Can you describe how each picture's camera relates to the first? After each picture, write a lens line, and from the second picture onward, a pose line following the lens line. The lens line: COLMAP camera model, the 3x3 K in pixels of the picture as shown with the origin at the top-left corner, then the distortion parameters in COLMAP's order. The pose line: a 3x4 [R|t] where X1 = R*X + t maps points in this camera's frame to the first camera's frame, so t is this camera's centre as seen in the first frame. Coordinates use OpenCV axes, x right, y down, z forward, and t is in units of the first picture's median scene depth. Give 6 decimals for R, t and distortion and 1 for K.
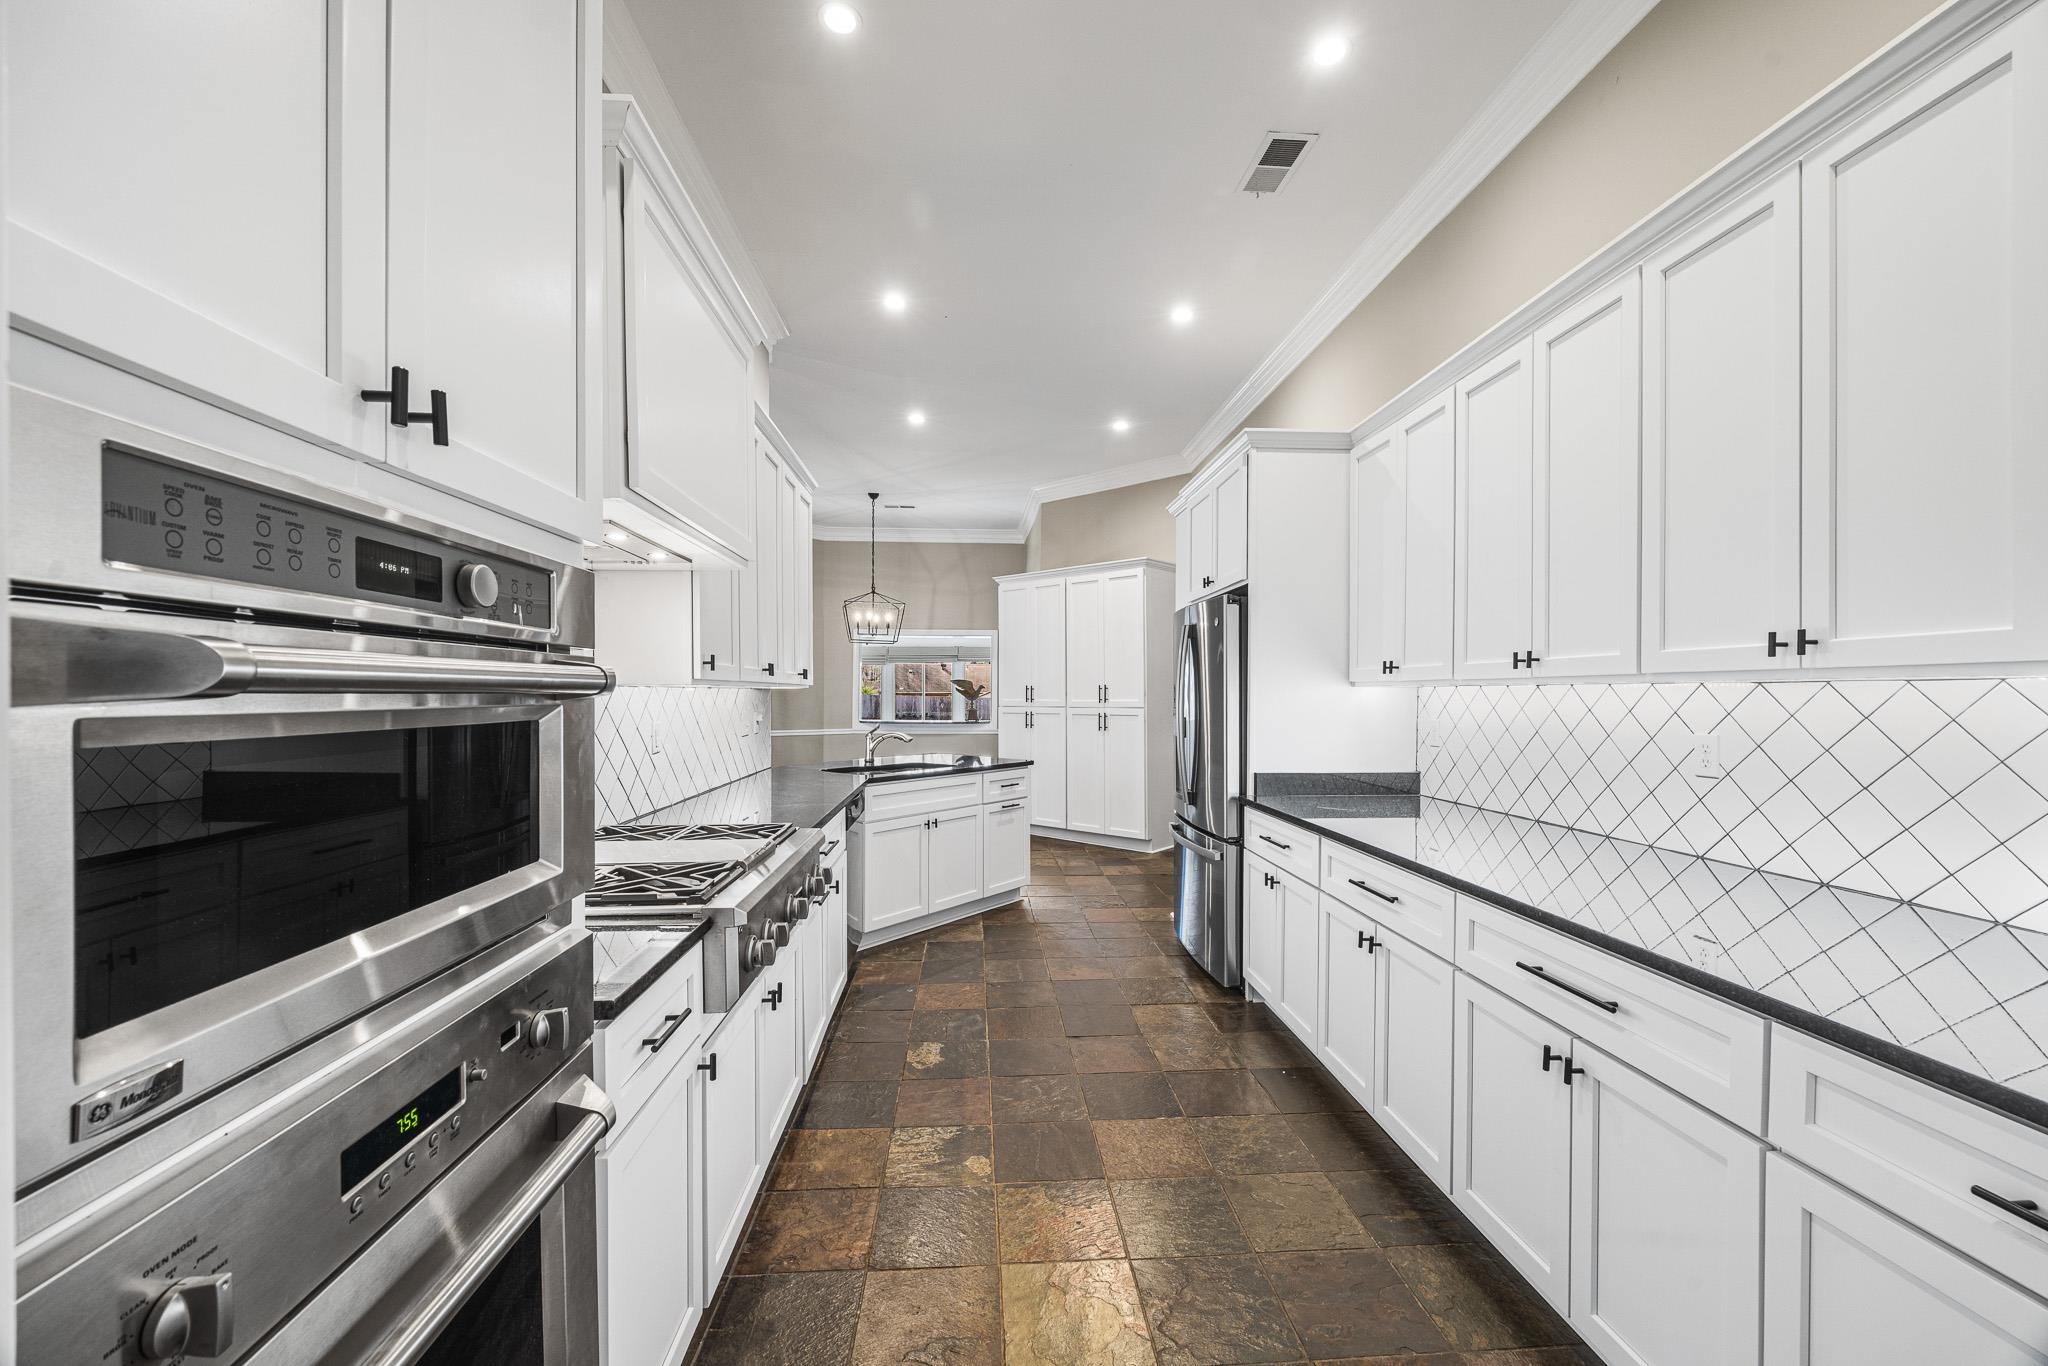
lens RADIAL K [[794.7, 0, 1025.2], [0, 794.7, 693.1], [0, 0, 1]] dist [0.000379, -0.000036]
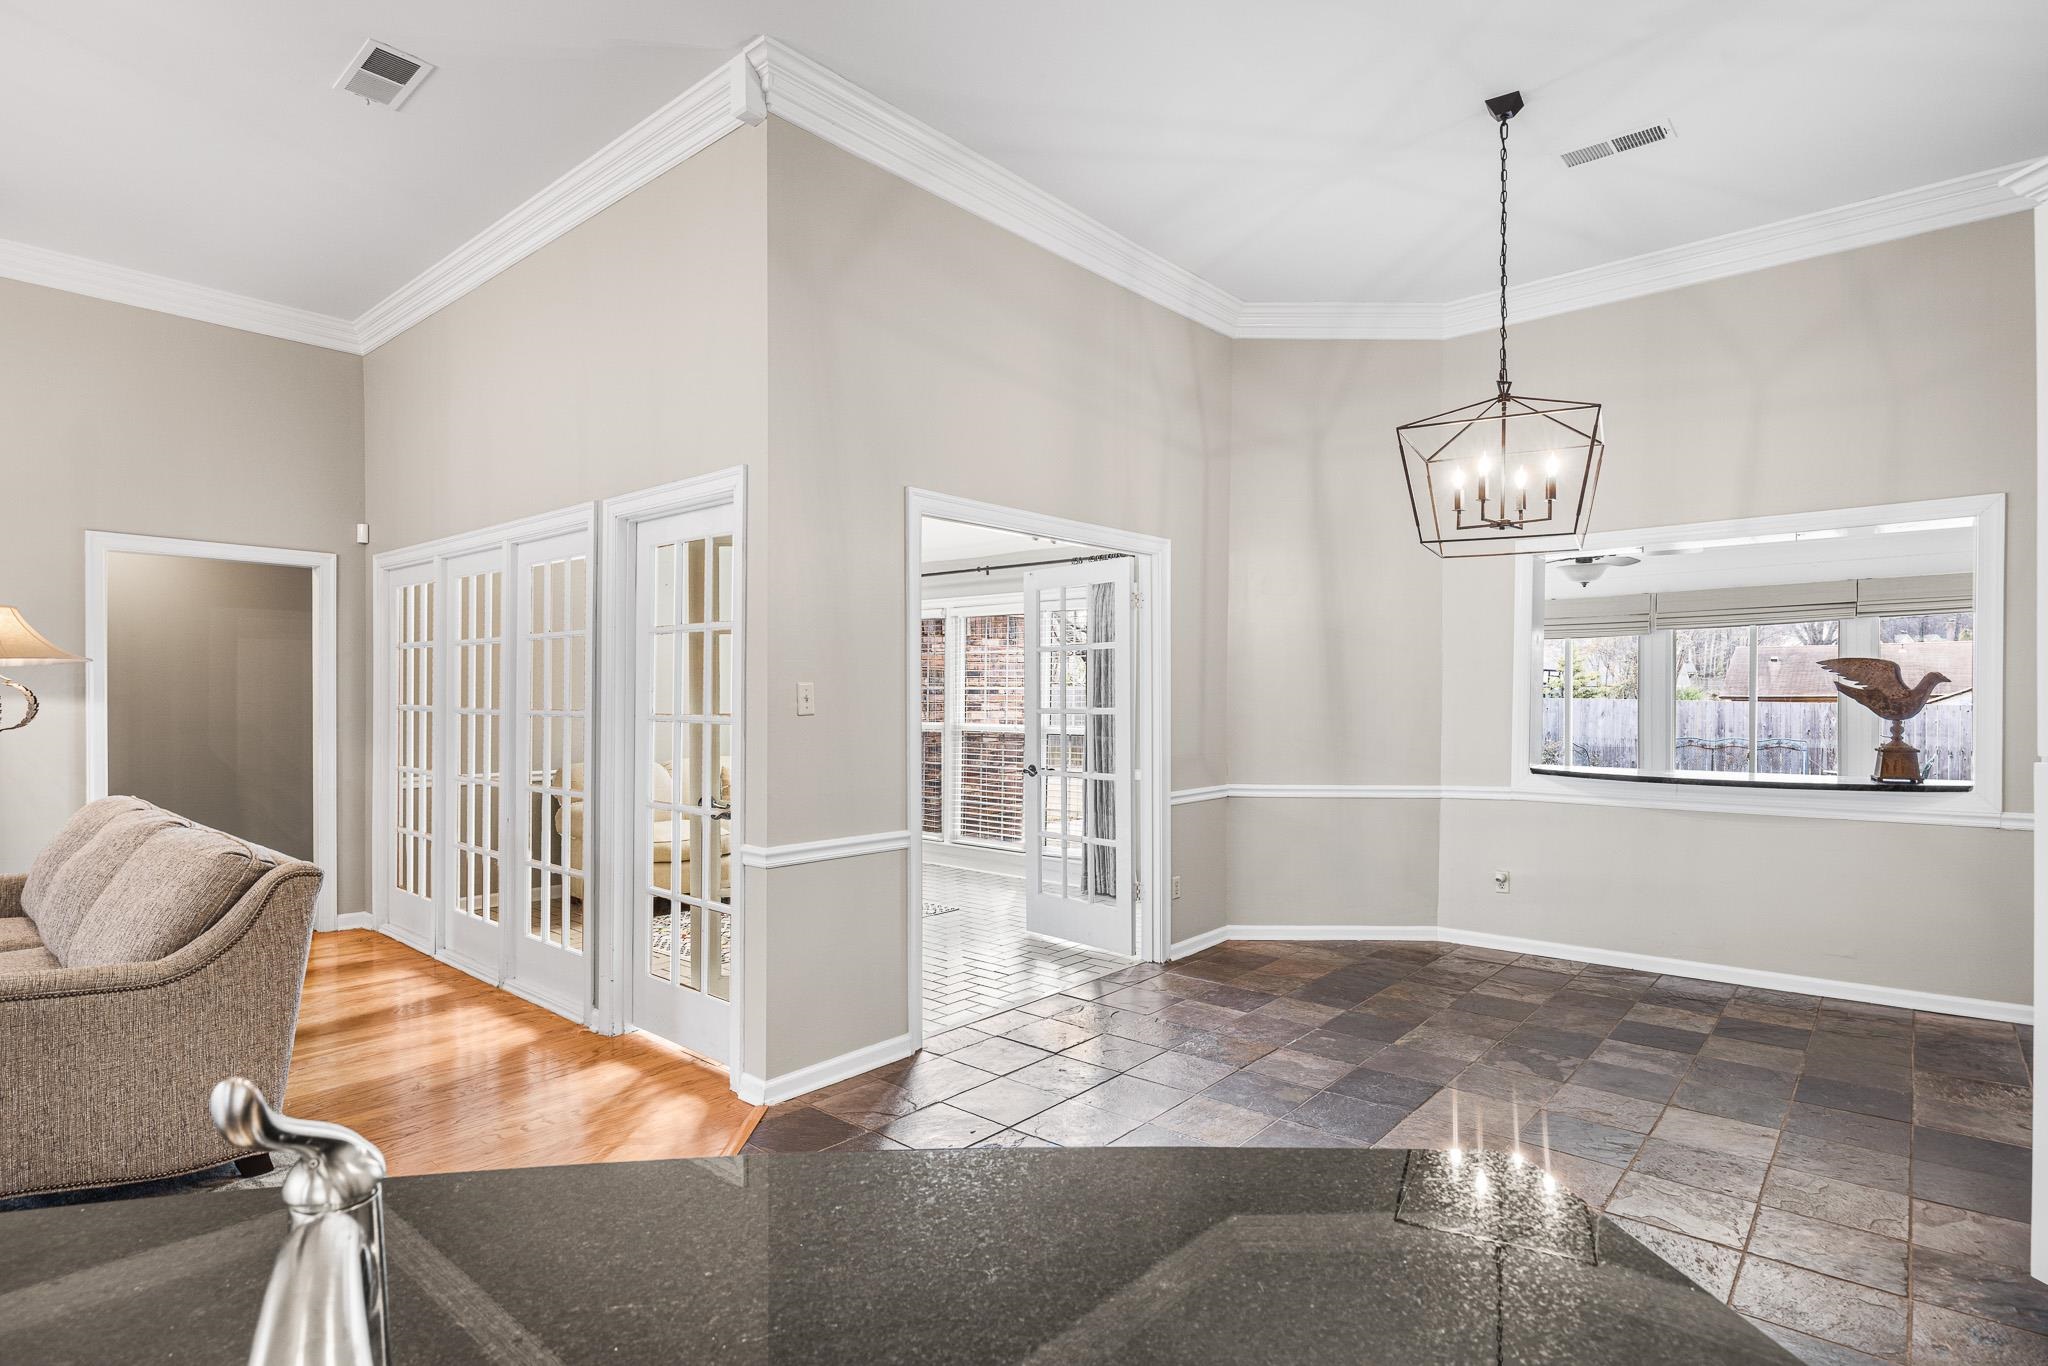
lens RADIAL K [[1058.4, 0, 1025.4], [0, 1058.4, 698.2], [0, 0, 1]] dist [0.001685, 0.000002]
pose [[0.718529, -0.002266, -0.695493, -0.024898], [0.002280, 0.999997, -0.000903, -0.000277], [0.695493, -0.000937, 0.718532, 0.507550]]
